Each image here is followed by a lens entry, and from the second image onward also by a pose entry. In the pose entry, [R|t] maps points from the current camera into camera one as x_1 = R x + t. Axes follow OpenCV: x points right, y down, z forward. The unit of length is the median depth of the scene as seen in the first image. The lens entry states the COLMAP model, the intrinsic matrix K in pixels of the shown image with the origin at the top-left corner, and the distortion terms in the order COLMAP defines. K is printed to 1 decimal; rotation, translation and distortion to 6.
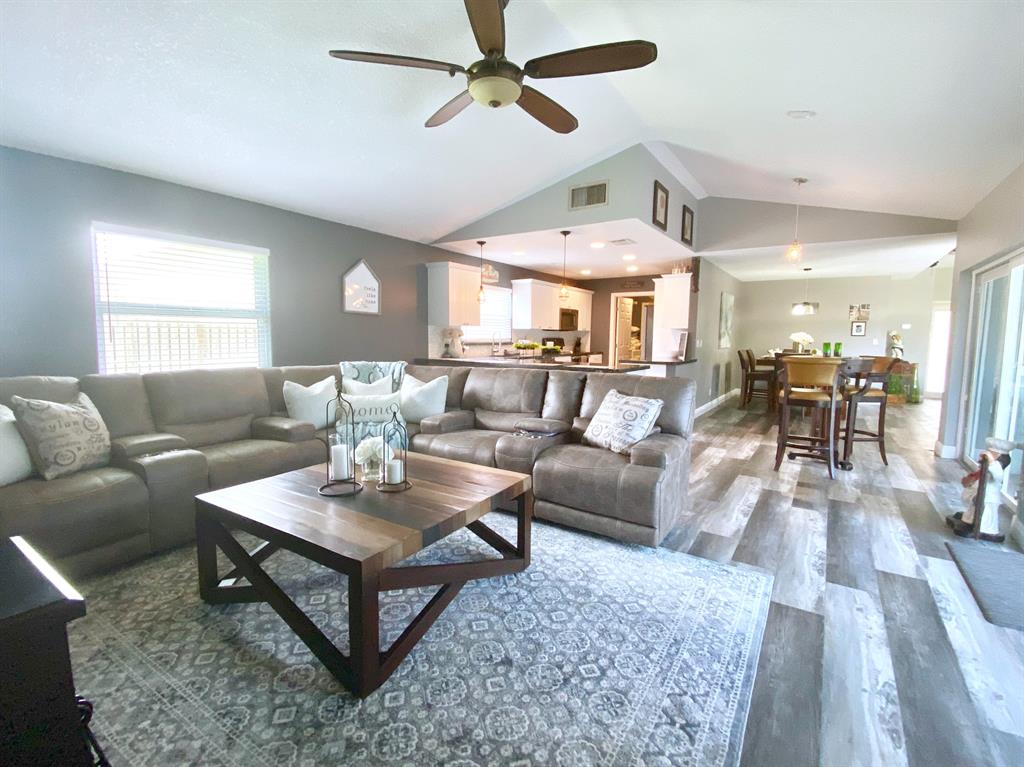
lens RADIAL K [[474.3, 0, 512.0], [0, 474.3, 383.5], [0, 0, 1]] dist [0.022566, -0.027078]
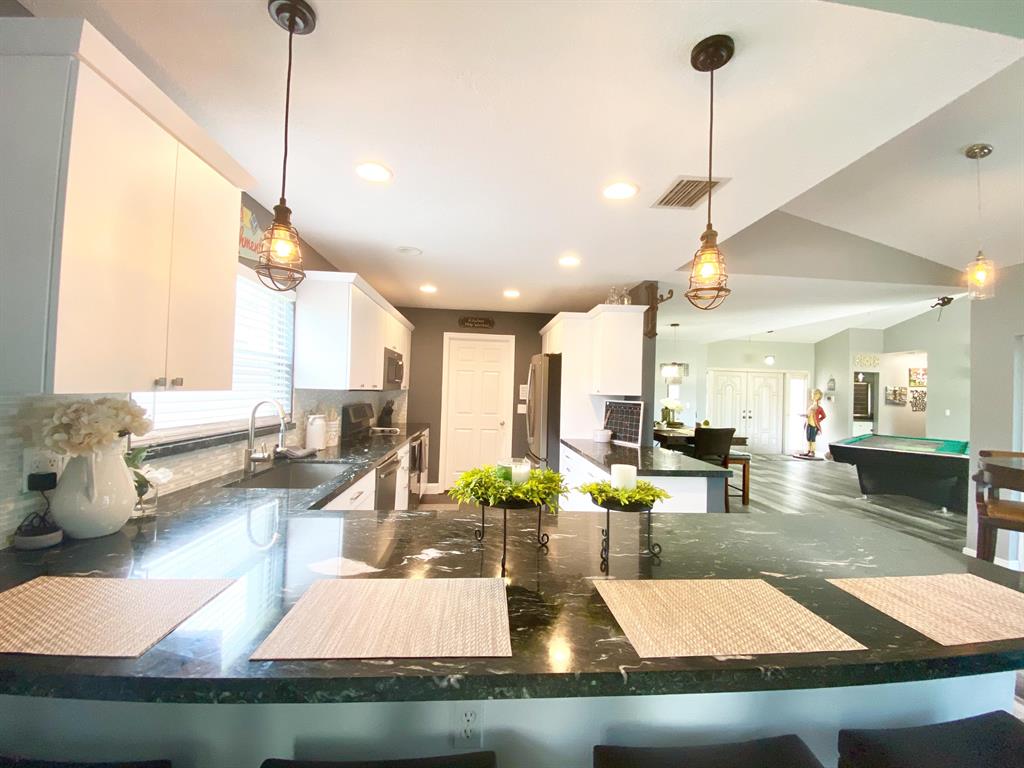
lens RADIAL K [[416.1, 0, 512.0], [0, 416.1, 384.0], [0, 0, 1]] dist [0.010335, -0.015895]
pose [[0.786495, 0.020501, 0.617256, -0.271740], [0.040146, 0.995638, -0.084221, -0.307476], [-0.616290, 0.091020, 0.782241, 2.264252]]
